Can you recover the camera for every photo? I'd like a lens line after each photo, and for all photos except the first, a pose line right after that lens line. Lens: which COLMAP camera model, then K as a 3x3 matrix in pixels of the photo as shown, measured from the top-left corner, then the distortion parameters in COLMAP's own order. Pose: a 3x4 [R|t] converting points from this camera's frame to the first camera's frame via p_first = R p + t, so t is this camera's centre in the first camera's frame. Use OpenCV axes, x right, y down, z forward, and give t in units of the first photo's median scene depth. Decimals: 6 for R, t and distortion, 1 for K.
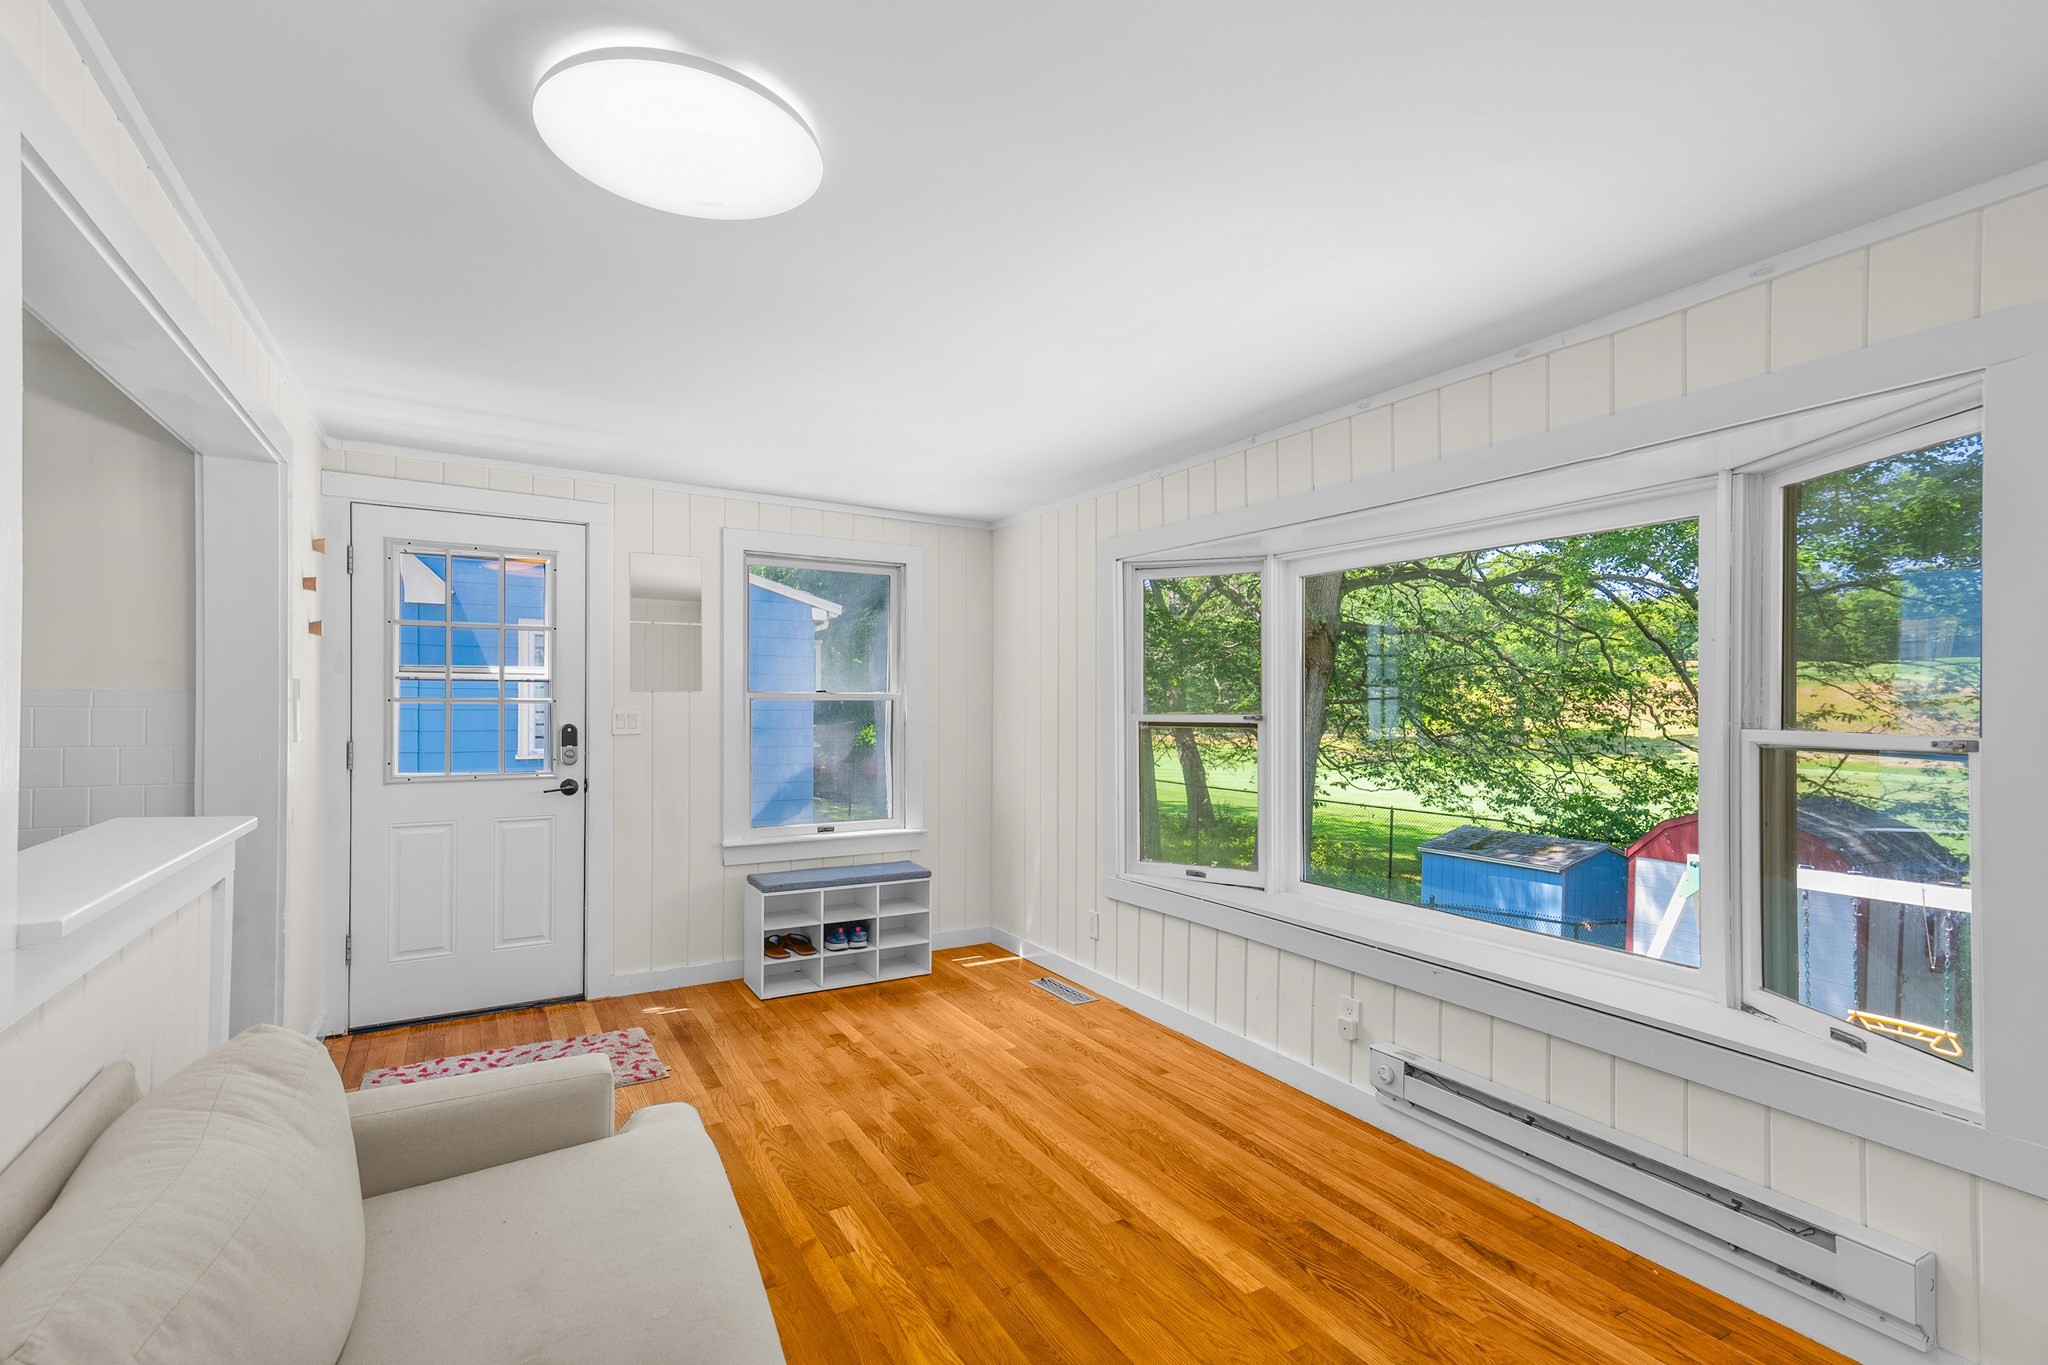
lens RADIAL K [[940.0, 0, 1019.7], [0, 940.0, 702.3], [0, 0, 1]] dist [0.021758, 0.000439]
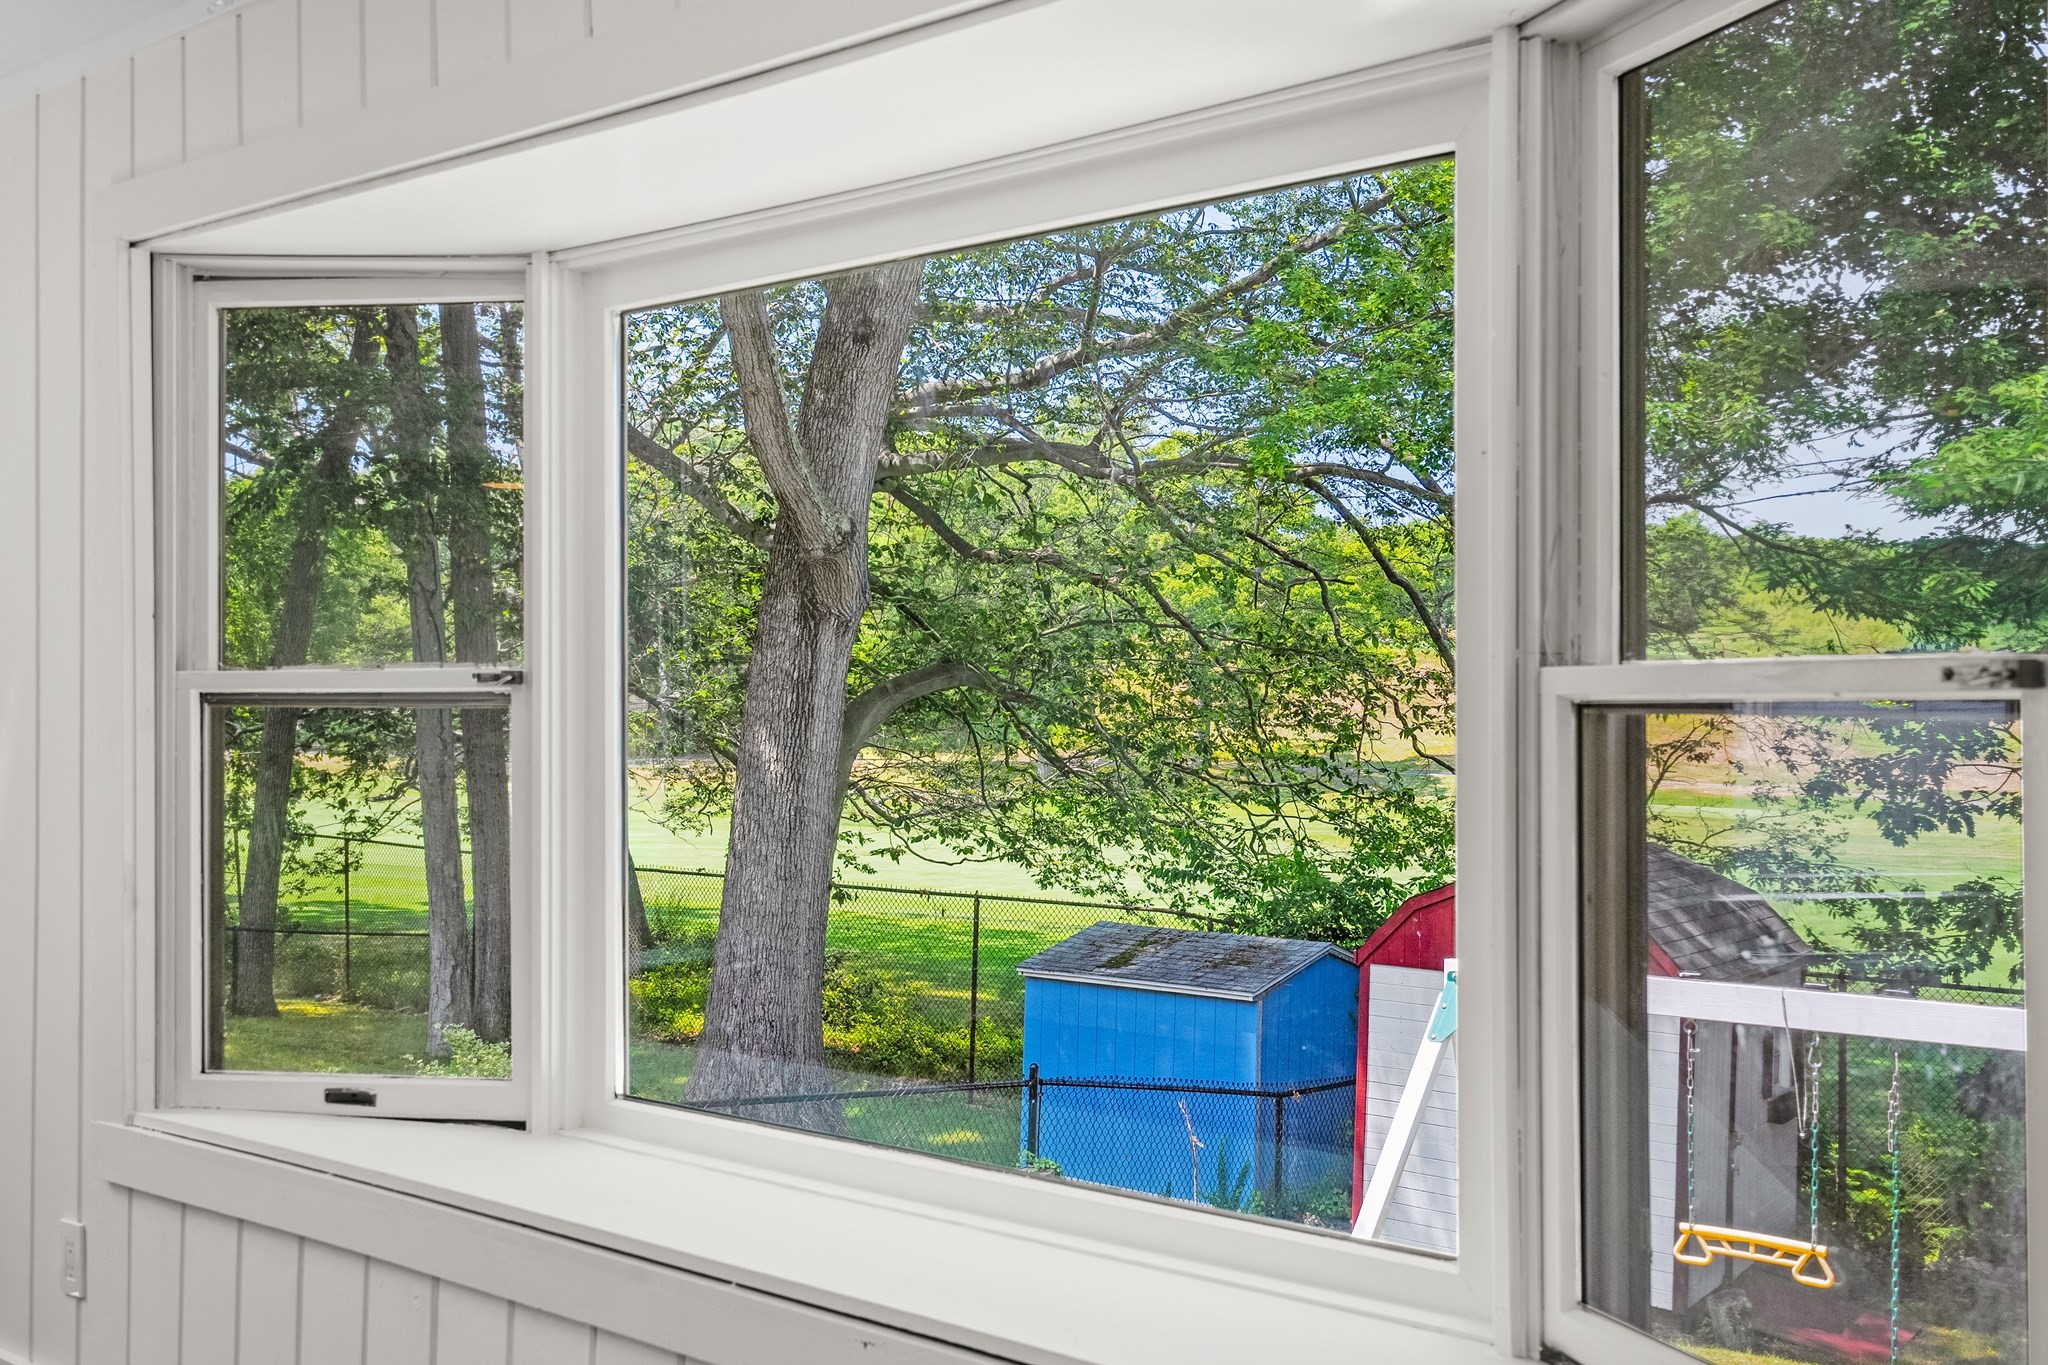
lens RADIAL K [[1866.1, 0, 1026.8], [0, 1866.1, 688.9], [0, 0, 1]] dist [0.004576, 0.007247]
pose [[0.924706, 0.000449, 0.380682, 0.149688], [0.001964, 0.999980, -0.005952, 0.024300], [-0.380678, 0.006251, 0.924687, 0.205653]]
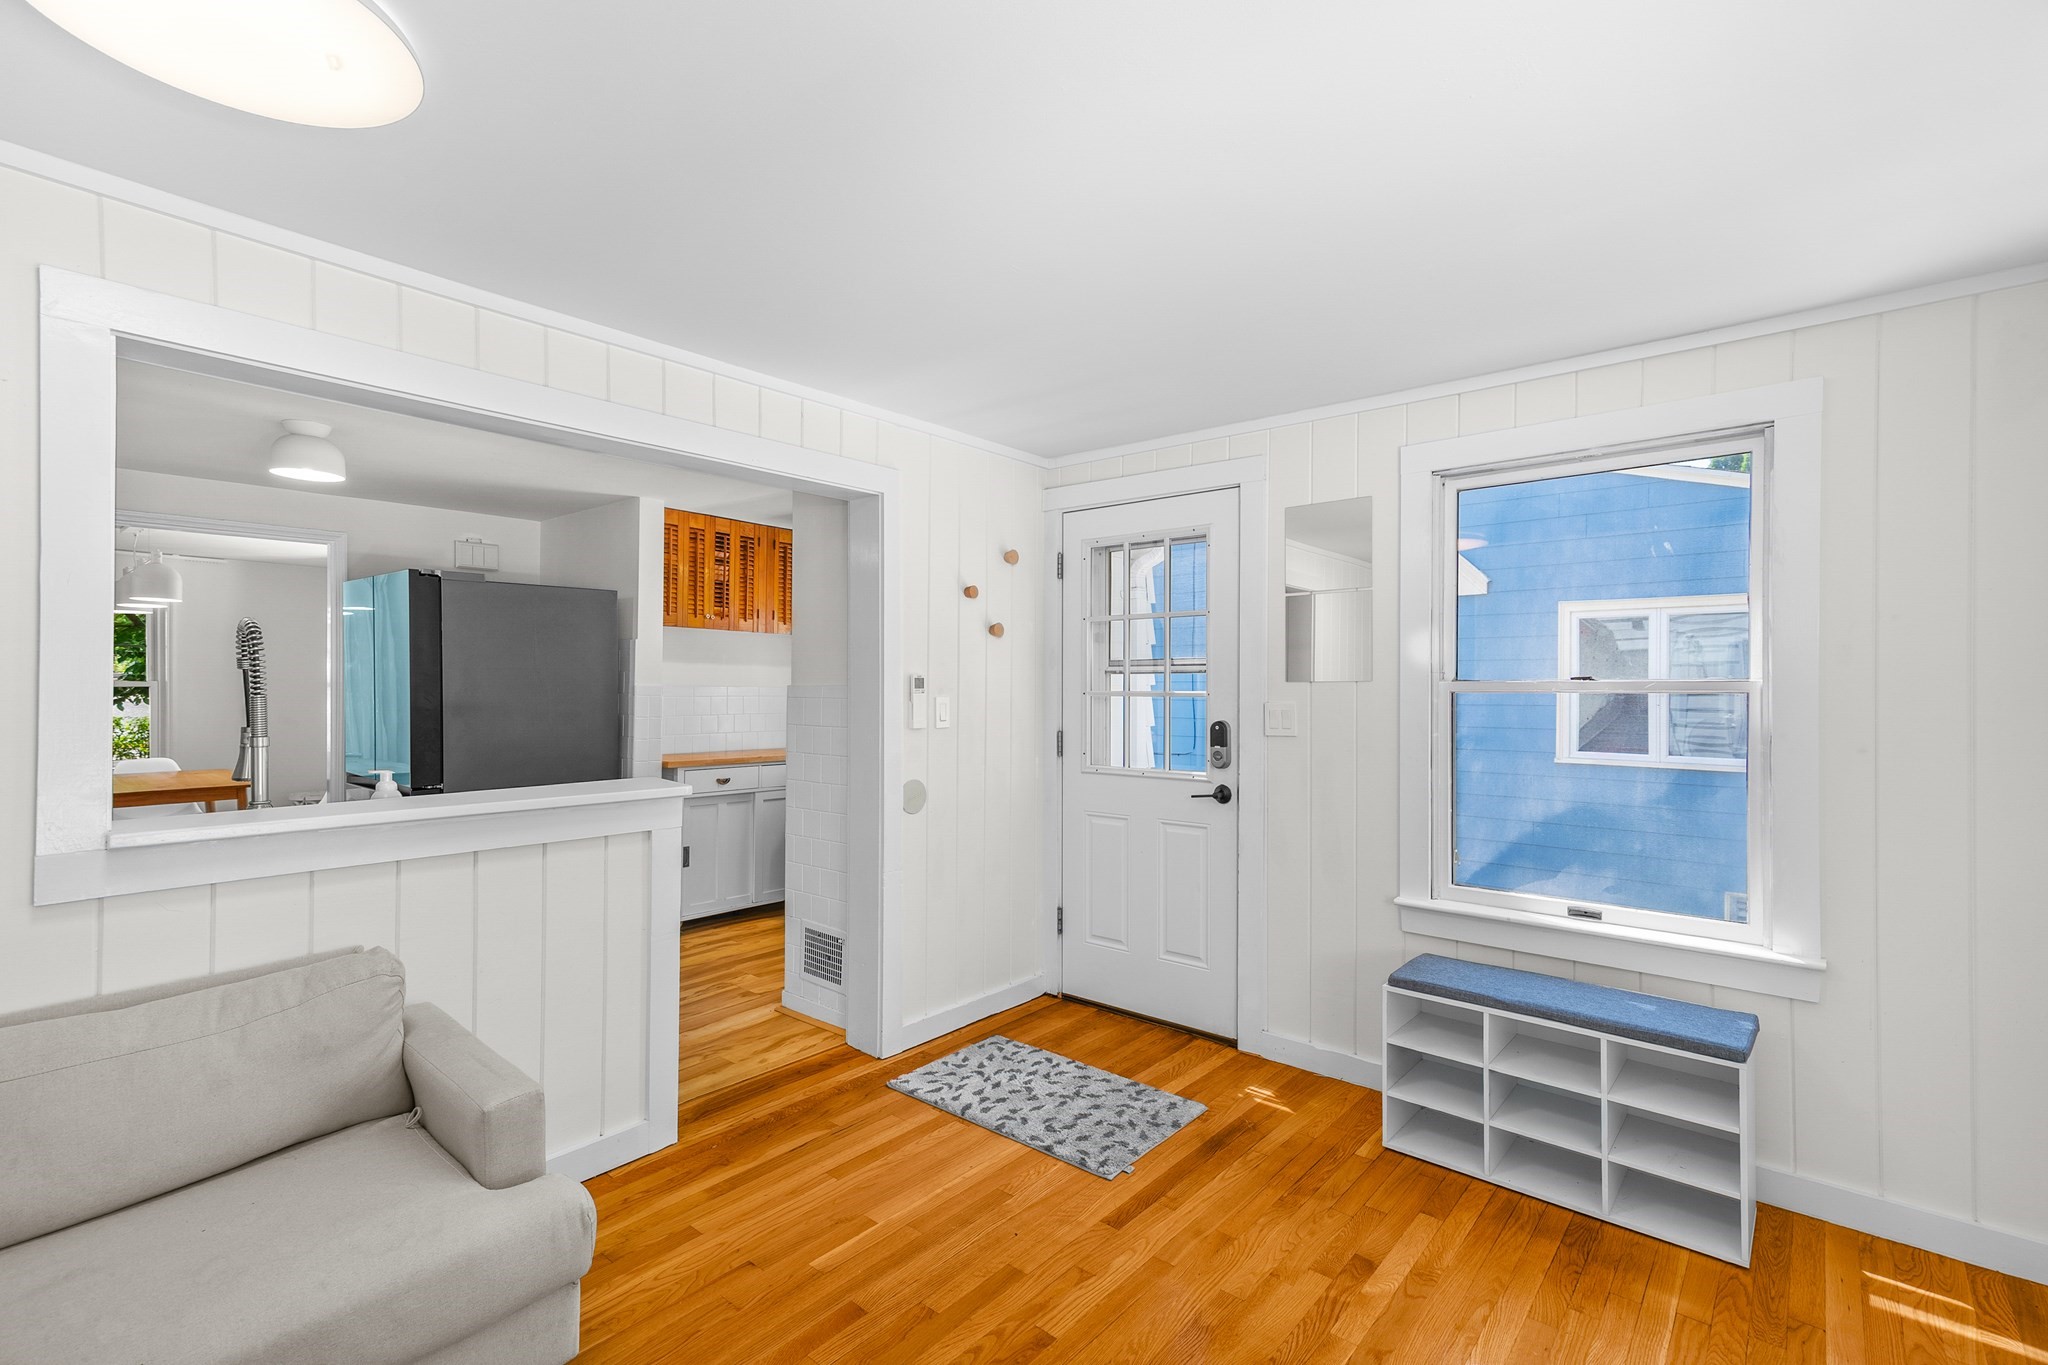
lens RADIAL K [[924.4, 0, 1018.3], [0, 924.4, 687.9], [0, 0, 1]] dist [0.024381, 0.000550]
pose [[0.330942, -0.006811, -0.943626, 0.259717], [-0.003898, 0.999956, -0.008585, 0.000896], [0.943643, 0.006520, 0.330901, 0.541141]]
